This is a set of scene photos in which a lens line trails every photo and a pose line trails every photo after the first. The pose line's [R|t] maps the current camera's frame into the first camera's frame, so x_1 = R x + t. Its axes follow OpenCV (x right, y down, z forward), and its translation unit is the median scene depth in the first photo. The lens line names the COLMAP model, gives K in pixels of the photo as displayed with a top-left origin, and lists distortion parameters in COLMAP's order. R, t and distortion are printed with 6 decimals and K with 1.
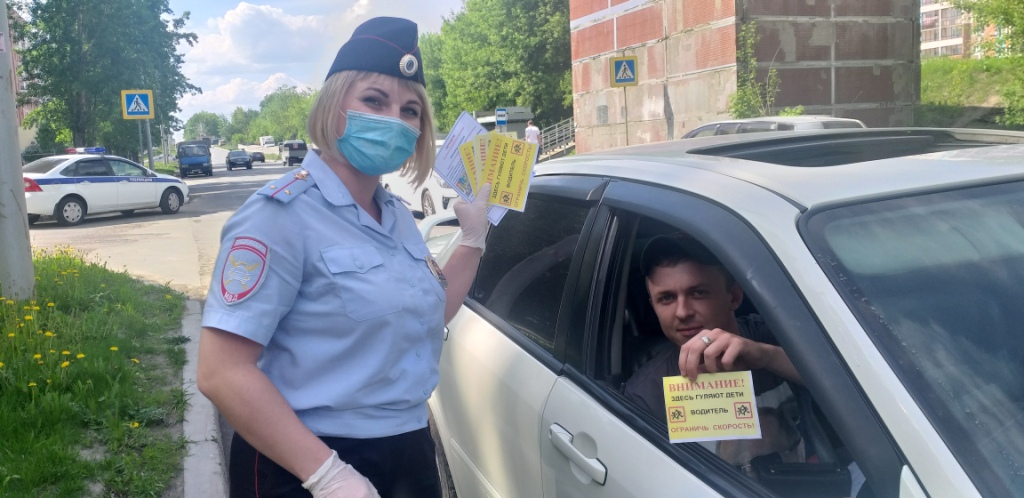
lens RADIAL K [[801.5, 0, 509.5], [0, 801.5, 248.7], [0, 0, 1]] dist [0.040514, -0.074390]
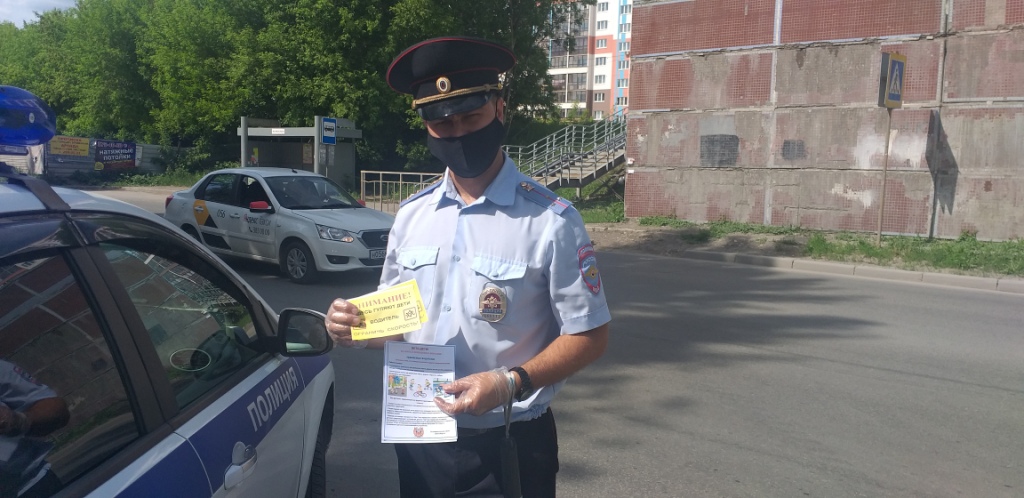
lens RADIAL K [[801.5, 0, 518.9], [0, 801.5, 257.5], [0, 0, 1]] dist [0.040514, -0.074390]
pose [[0.862498, 0.028206, 0.505274, -0.316716], [-0.012428, 0.999325, -0.034570, -0.066356], [-0.505908, 0.023537, 0.862266, 0.572647]]
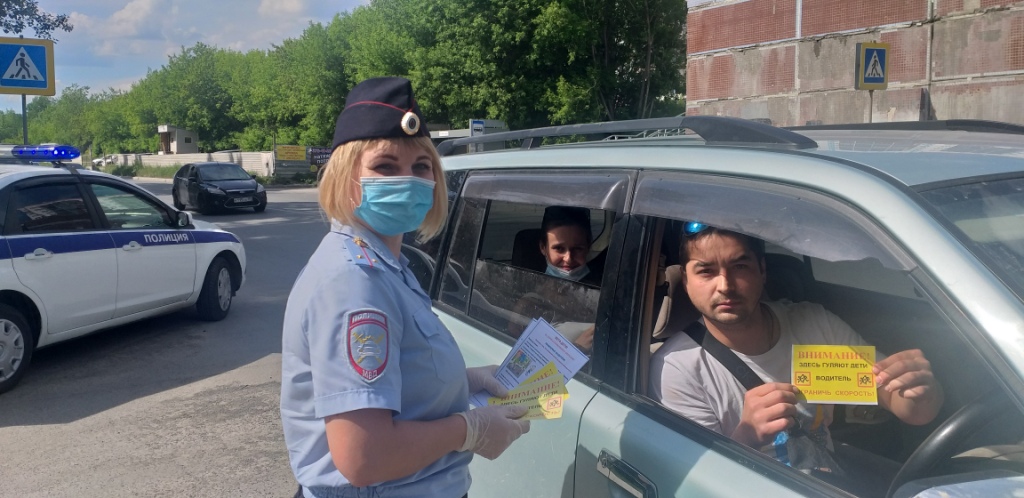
lens RADIAL K [[801.5, 0, 511.4], [0, 801.5, 251.1], [0, 0, 1]] dist [0.040514, -0.074390]
pose [[0.970049, 0.015235, 0.242431, -0.257001], [-0.009075, 0.999608, -0.026504, -0.046456], [-0.242739, 0.023510, 0.969807, 0.393115]]
